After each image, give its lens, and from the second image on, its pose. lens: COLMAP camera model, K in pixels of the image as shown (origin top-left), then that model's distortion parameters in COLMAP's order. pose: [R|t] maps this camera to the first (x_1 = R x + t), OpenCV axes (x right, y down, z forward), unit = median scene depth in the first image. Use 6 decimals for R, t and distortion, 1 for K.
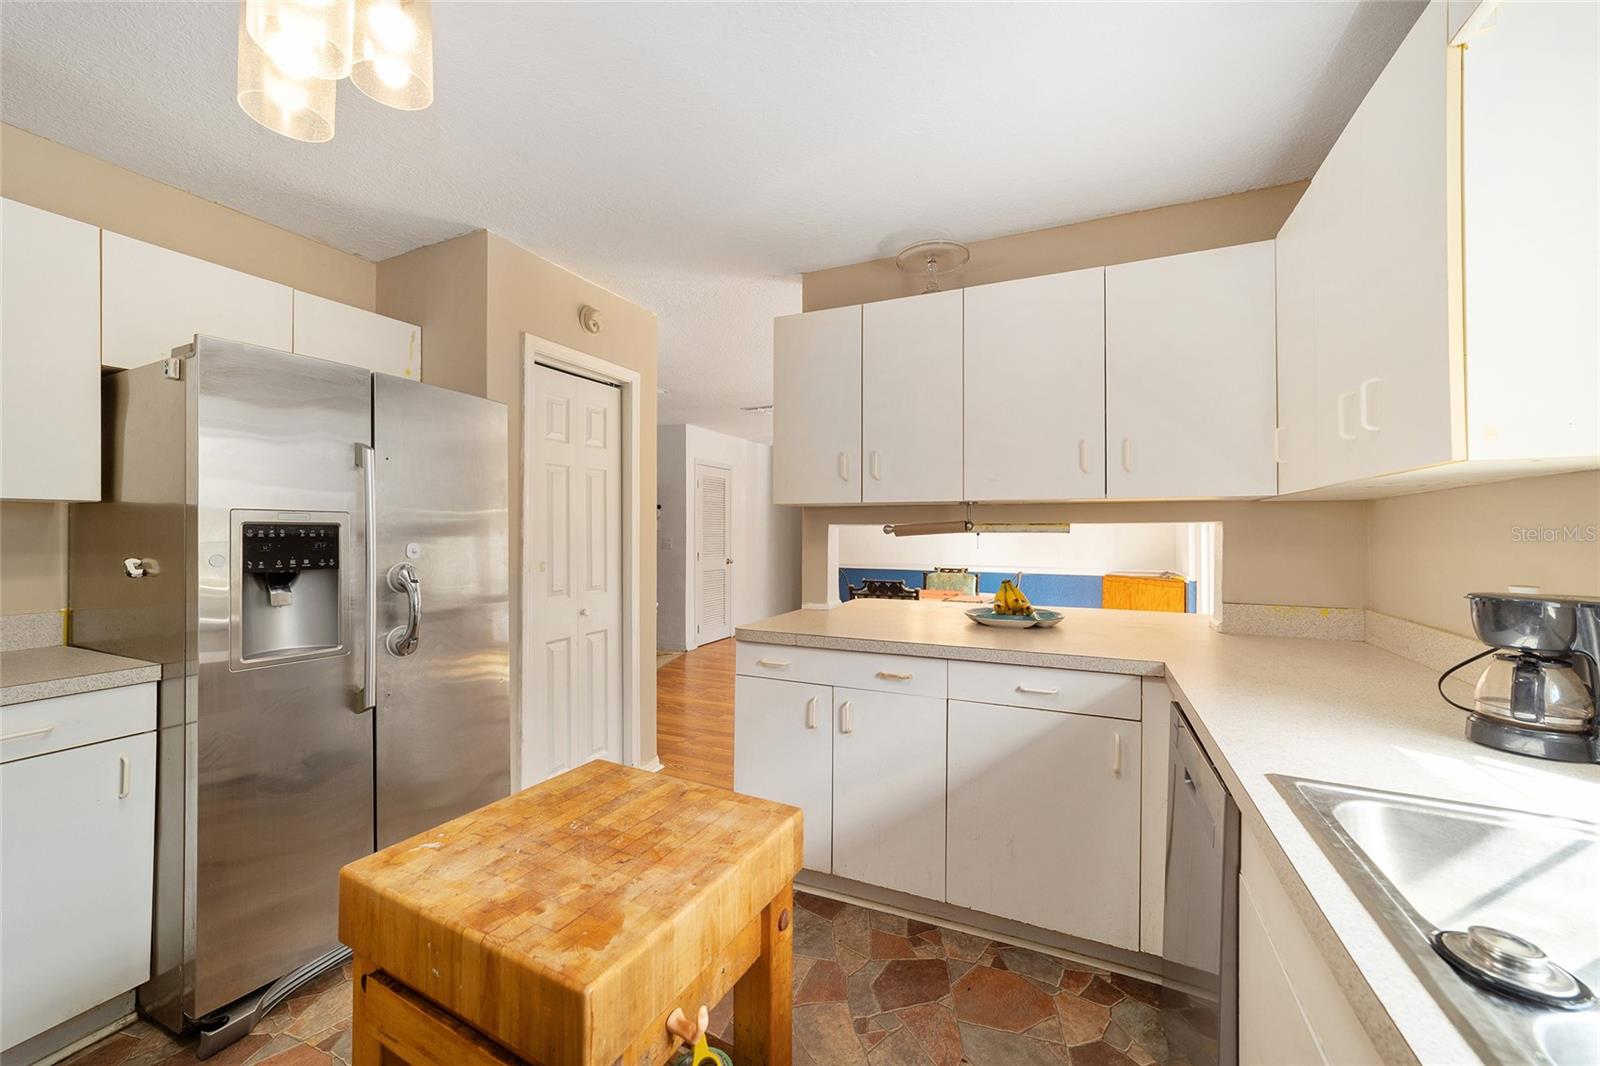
lens RADIAL K [[618.2, 0, 799.5], [0, 618.2, 527.3], [0, 0, 1]] dist [-0.008258, 0.000897]
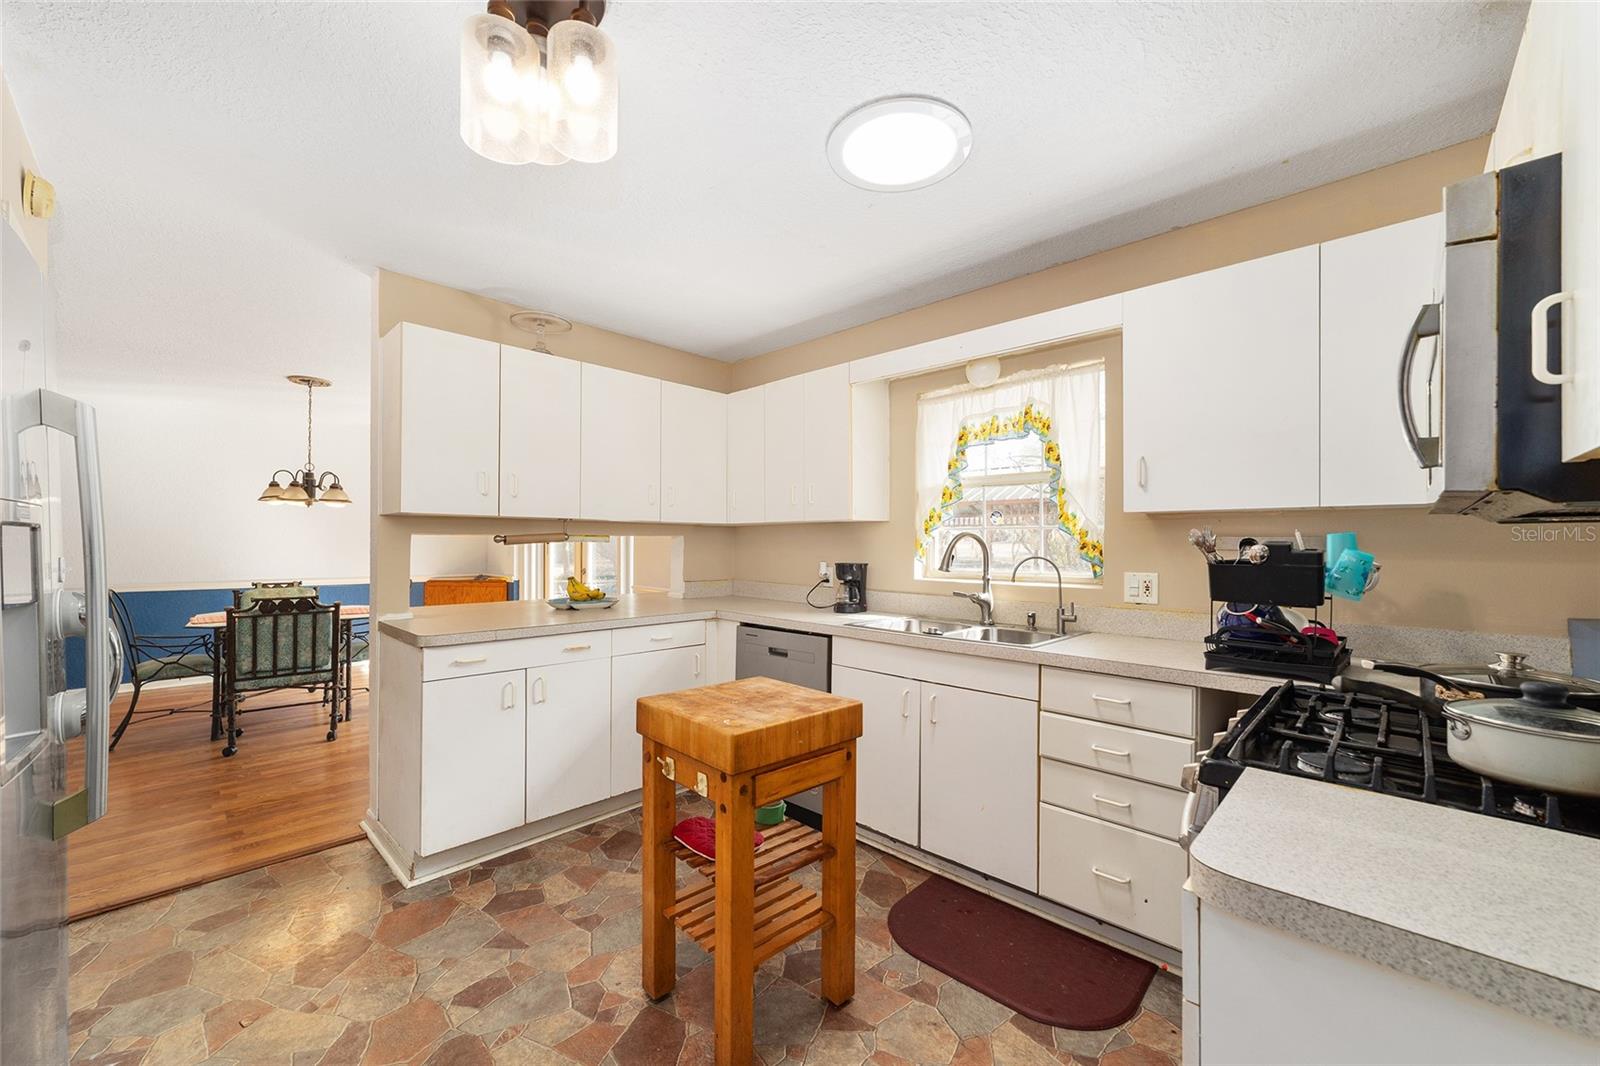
lens RADIAL K [[618.2, 0, 799.0], [0, 618.2, 543.5], [0, 0, 1]] dist [-0.008258, 0.000897]
pose [[0.340958, -0.000207, 0.940079, -1.022790], [-0.010478, 0.999937, 0.004021, 0.001886], [-0.940020, -0.011221, 0.340934, 0.100296]]
